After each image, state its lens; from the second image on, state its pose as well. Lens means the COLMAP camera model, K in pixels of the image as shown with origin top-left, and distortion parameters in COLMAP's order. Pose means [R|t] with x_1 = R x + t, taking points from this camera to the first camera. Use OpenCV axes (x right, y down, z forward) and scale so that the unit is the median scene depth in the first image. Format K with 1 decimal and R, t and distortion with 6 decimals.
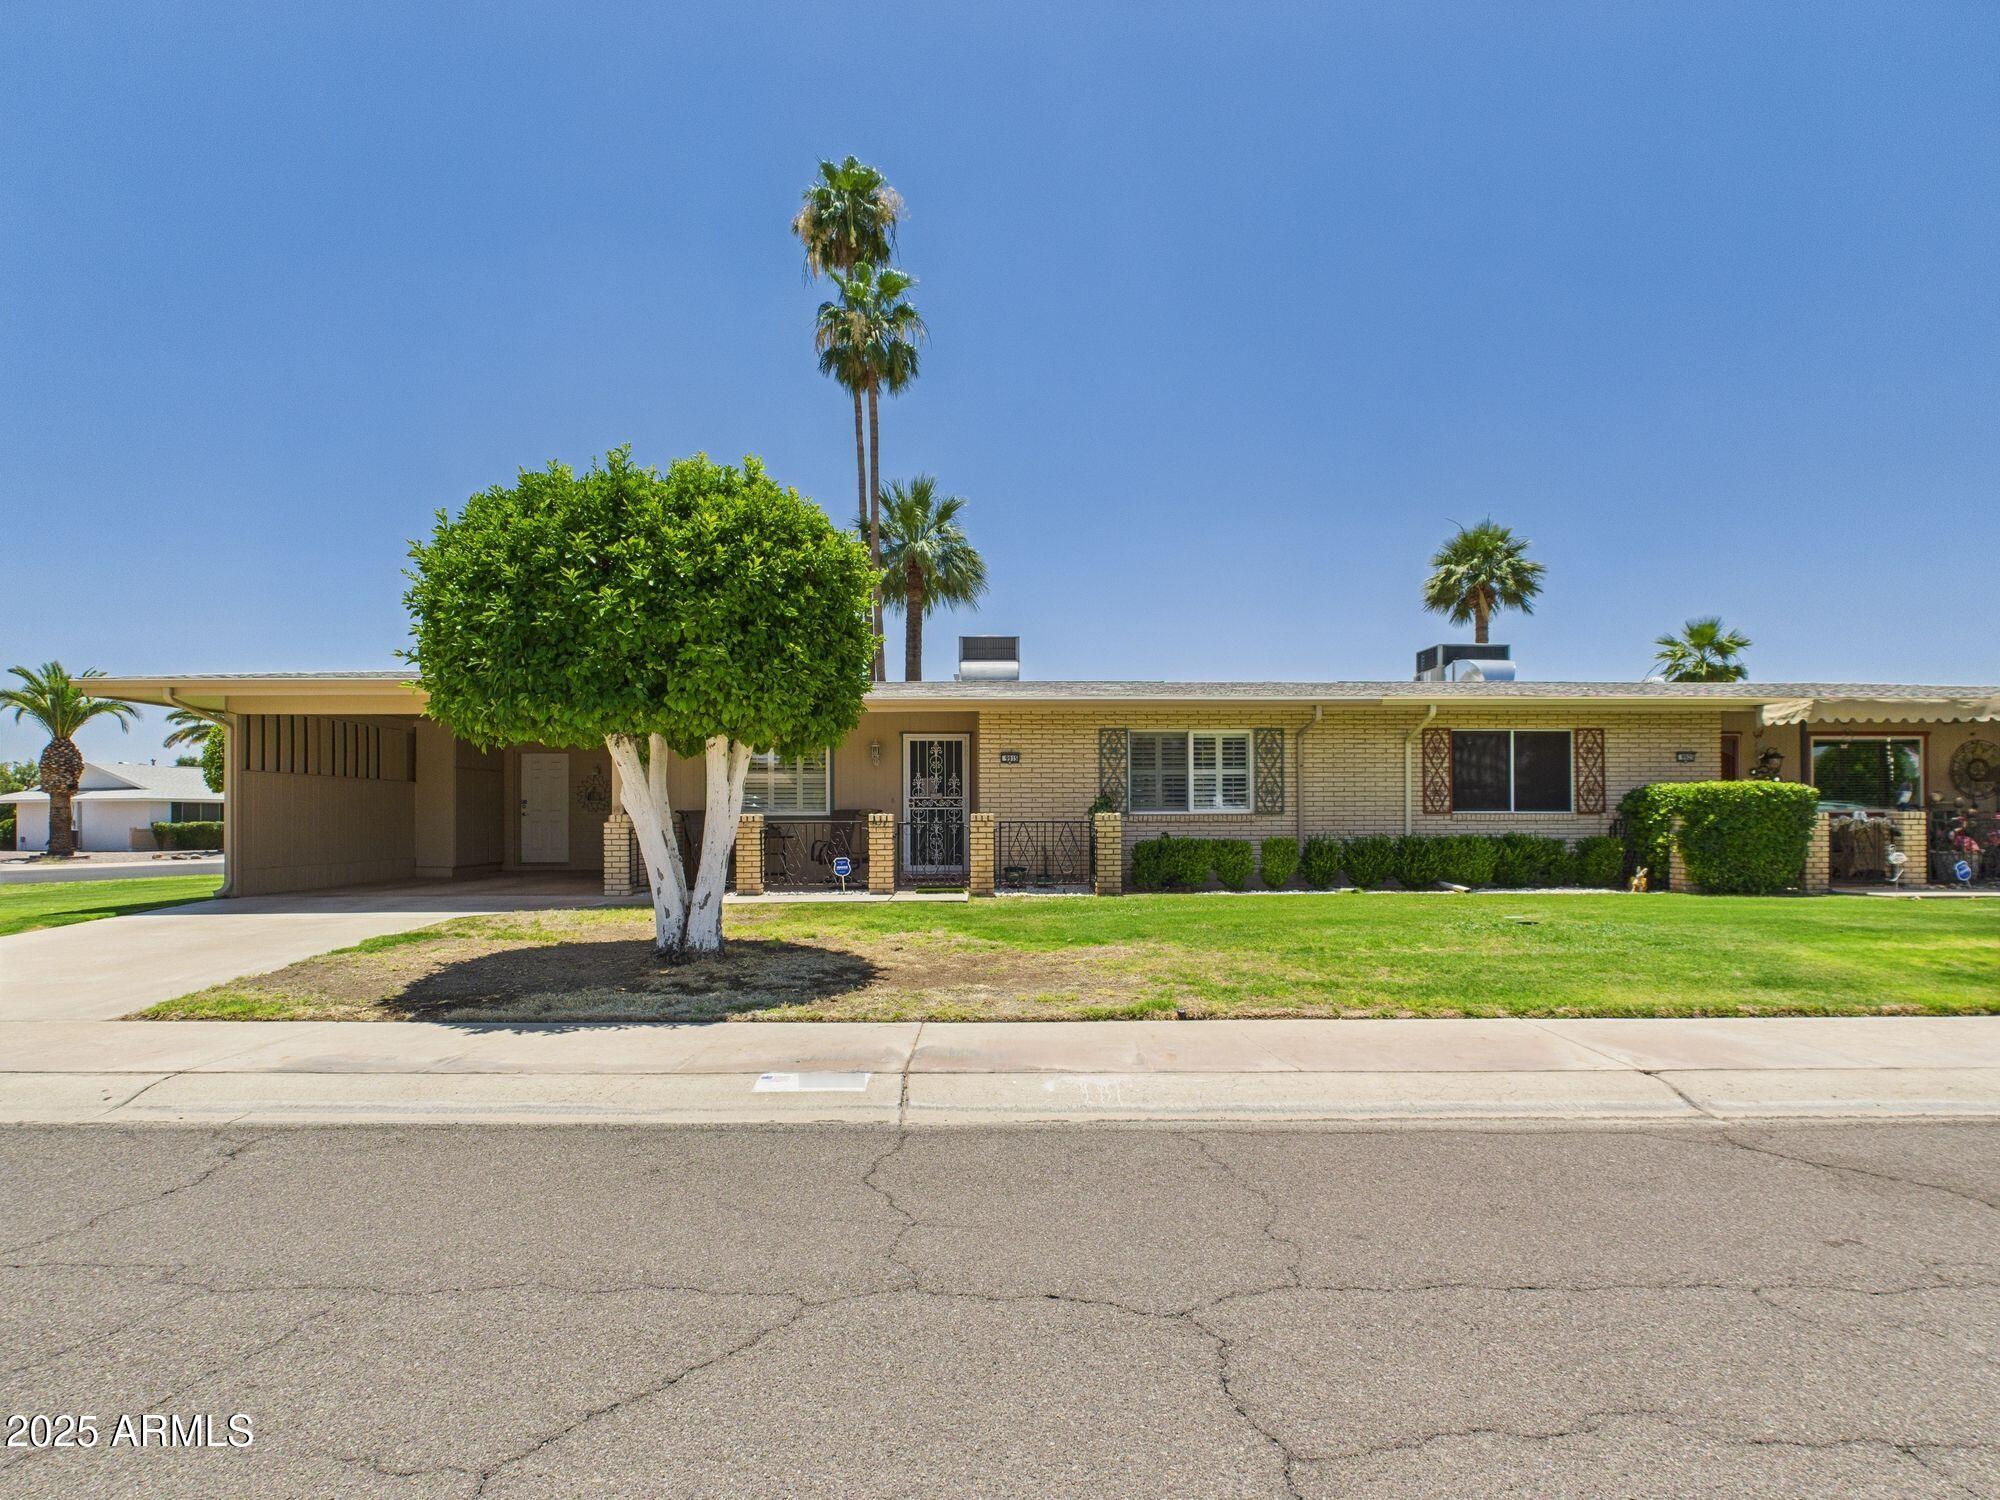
lens RADIAL K [[1026.0, 0, 994.8], [0, 1026.0, 829.8], [0, 0, 1]] dist [0.002773, 0.000442]
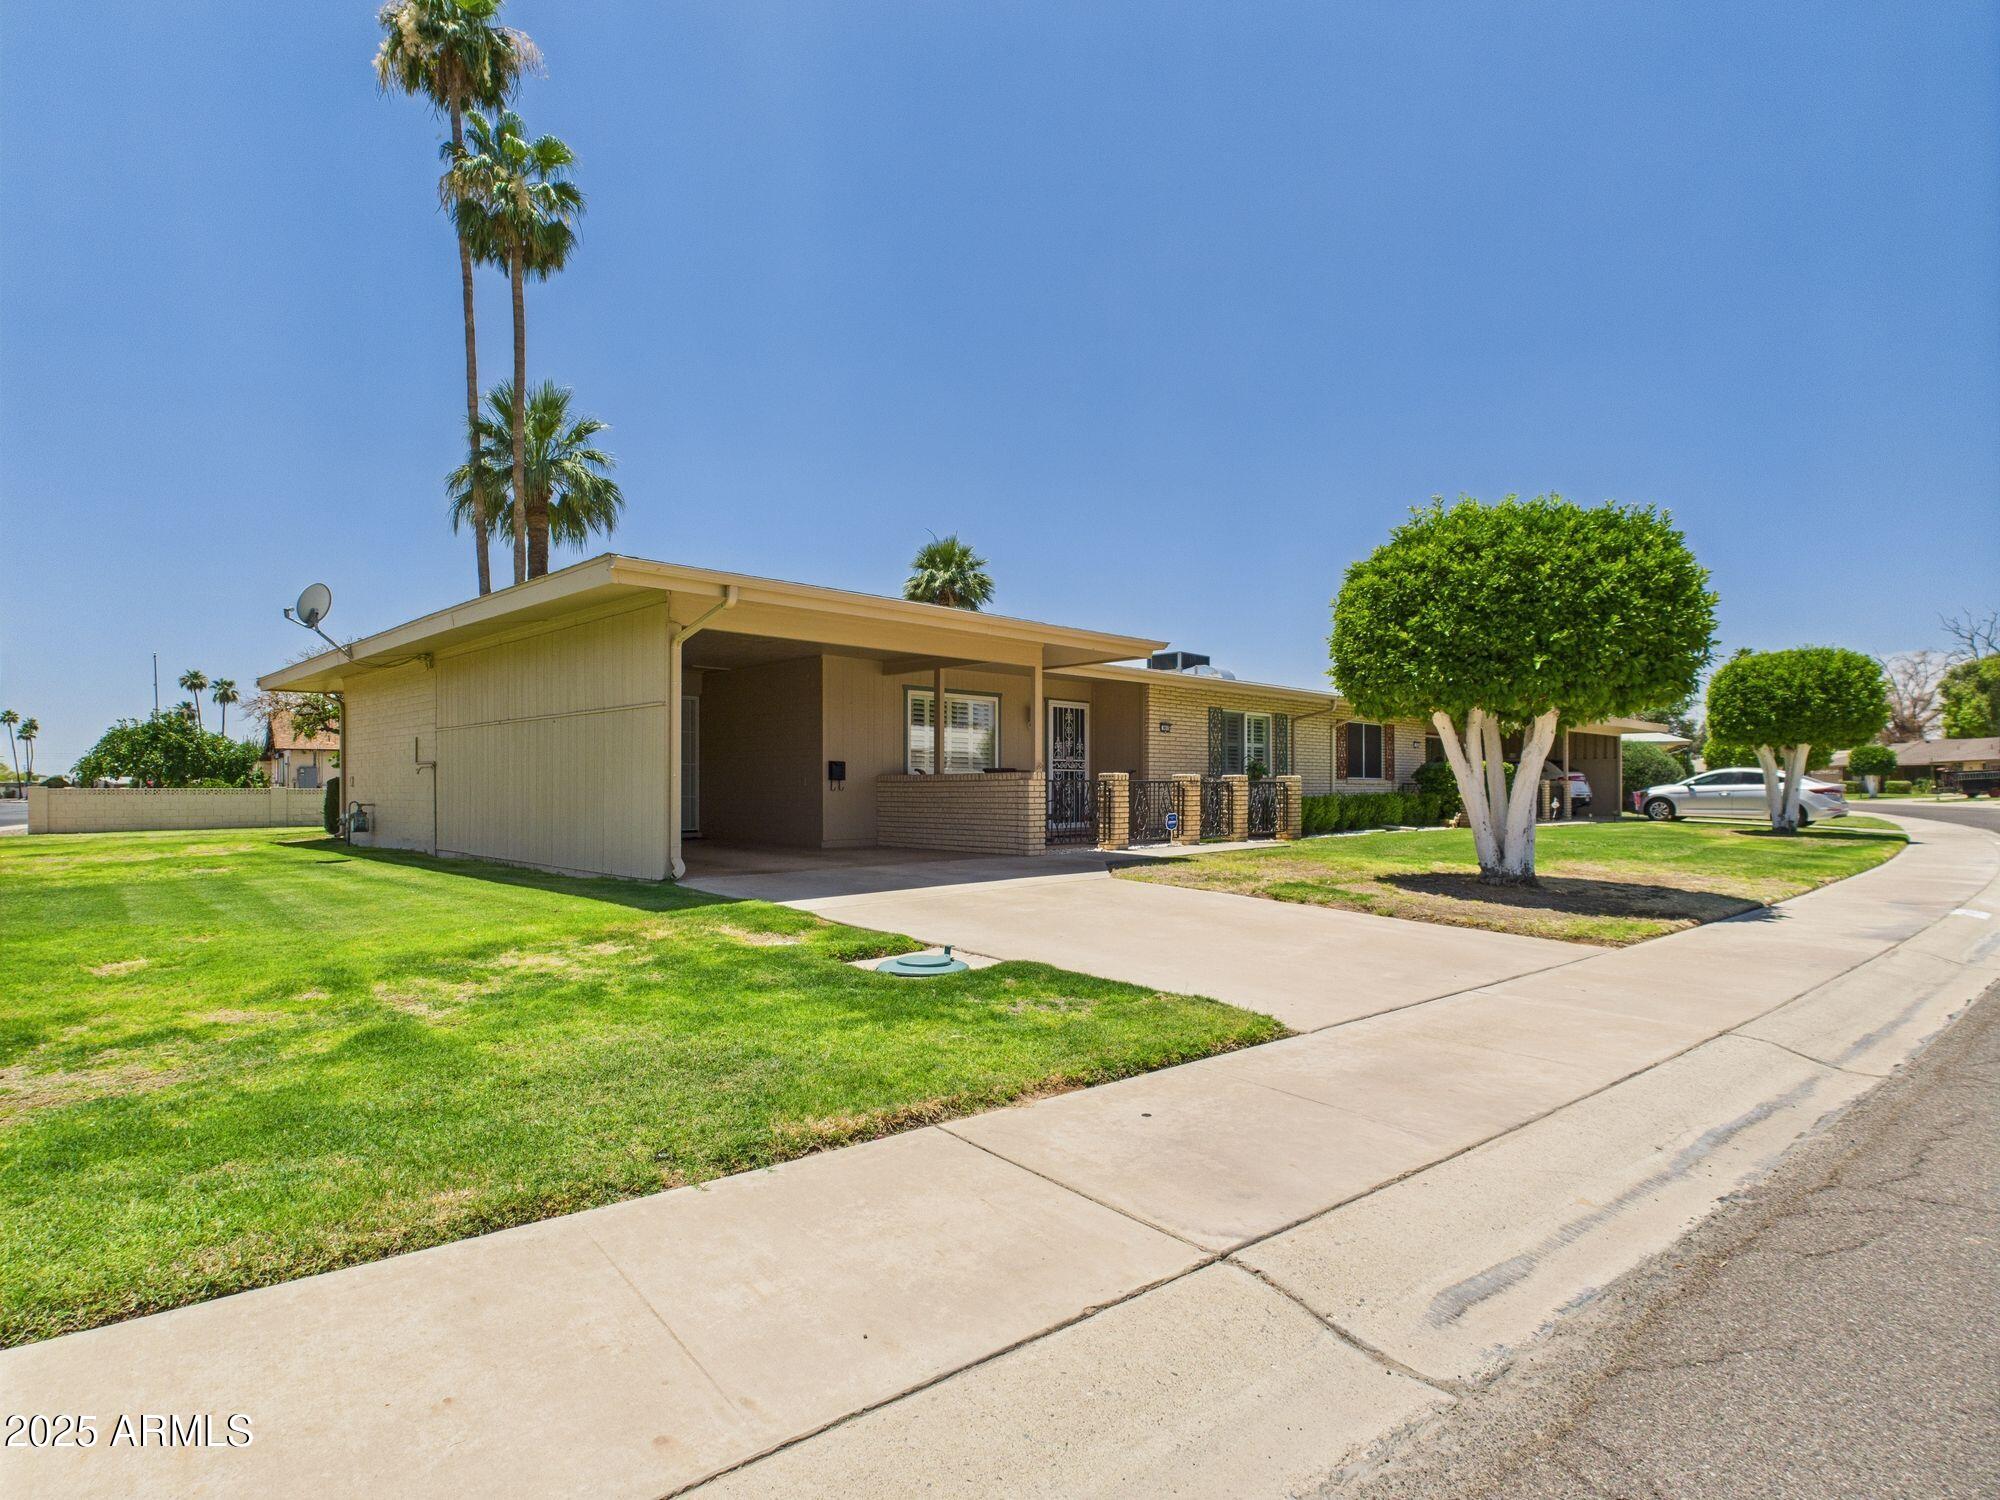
lens RADIAL K [[1032.0, 0, 1014.6], [0, 1032.0, 776.0], [0, 0, 1]] dist [0.001772, -0.000080]
pose [[0.710055, 0.012975, 0.704026, -0.927257], [0.002041, 0.999788, -0.020484, 0.008588], [-0.704143, 0.015981, 0.709879, 0.279716]]
